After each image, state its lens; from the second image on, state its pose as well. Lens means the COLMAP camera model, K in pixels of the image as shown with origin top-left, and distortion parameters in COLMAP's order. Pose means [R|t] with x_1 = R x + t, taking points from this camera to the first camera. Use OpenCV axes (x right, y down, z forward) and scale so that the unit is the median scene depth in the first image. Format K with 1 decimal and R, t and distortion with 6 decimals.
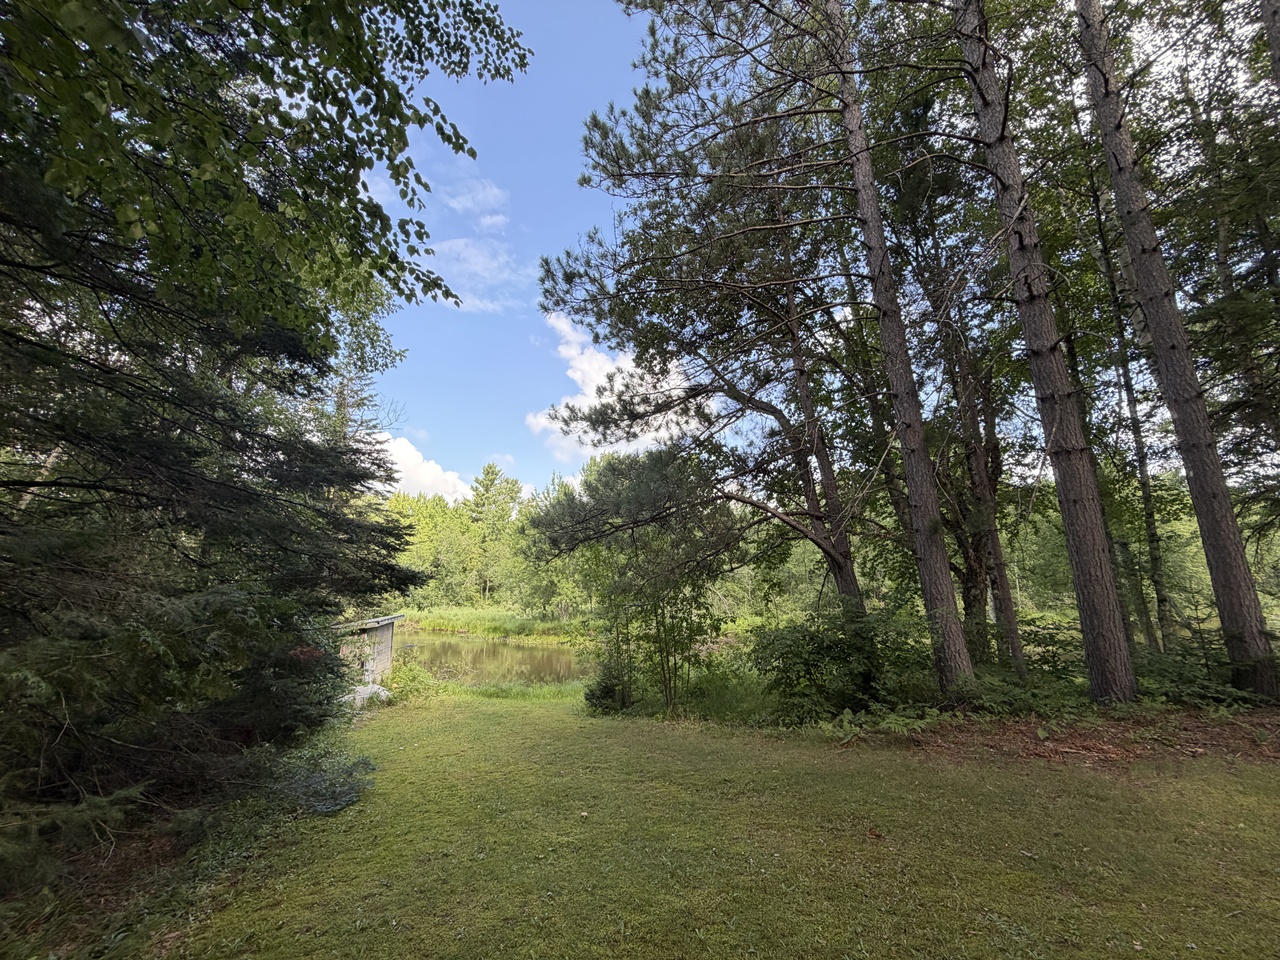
lens RADIAL K [[508.3, 0, 637.4], [0, 508.3, 480.1], [0, 0, 1]] dist [0.000446, 0.000076]
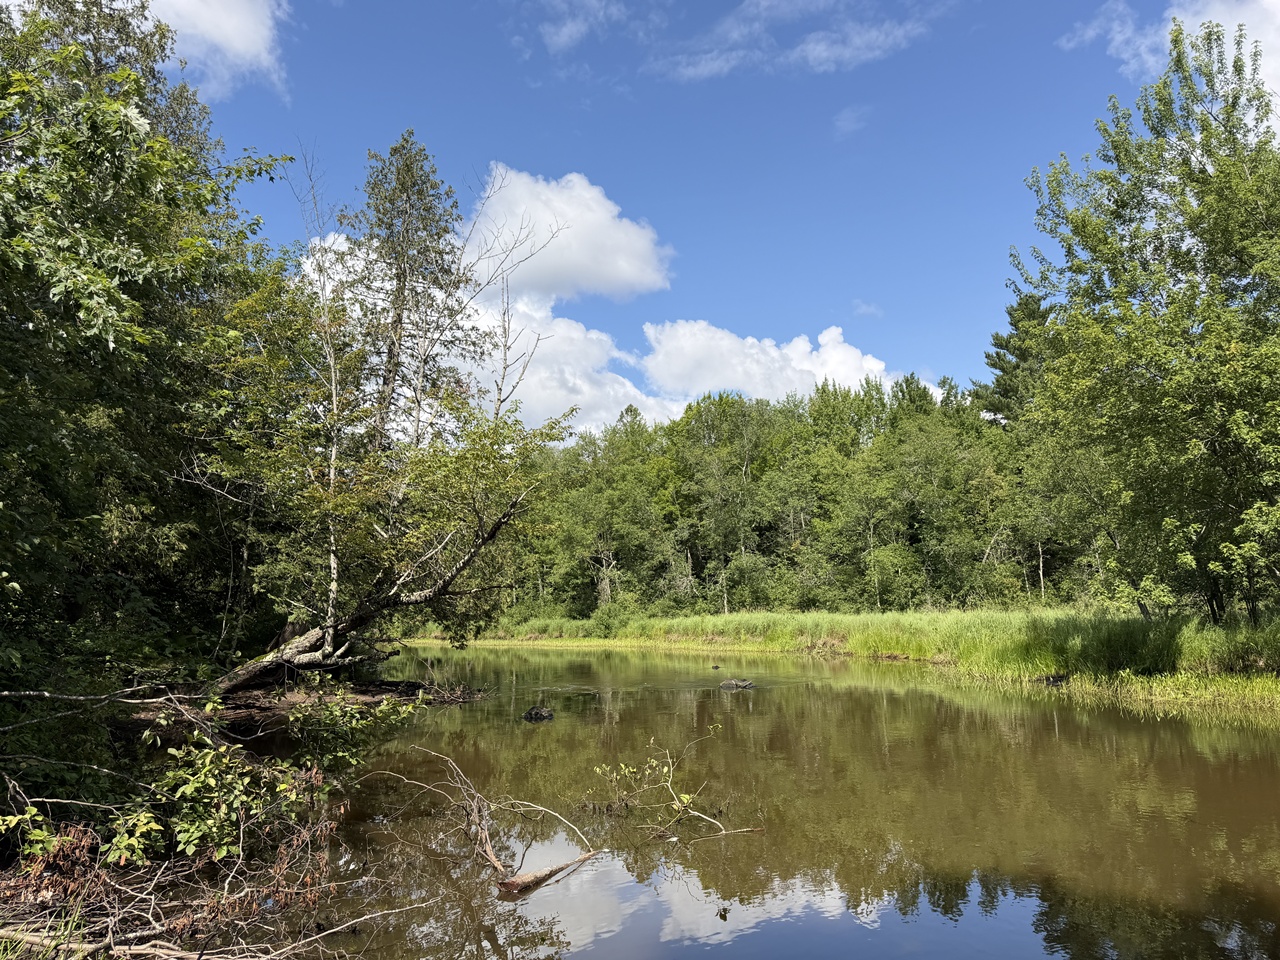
lens RADIAL K [[895.1, 0, 634.5], [0, 895.1, 486.1], [0, 0, 1]] dist [0.084385, -0.122335]
pose [[0.738013, -0.107811, -0.666118, -0.076779], [0.158557, 0.987222, 0.015889, 0.132527], [0.655894, -0.117344, 0.745677, 0.406446]]
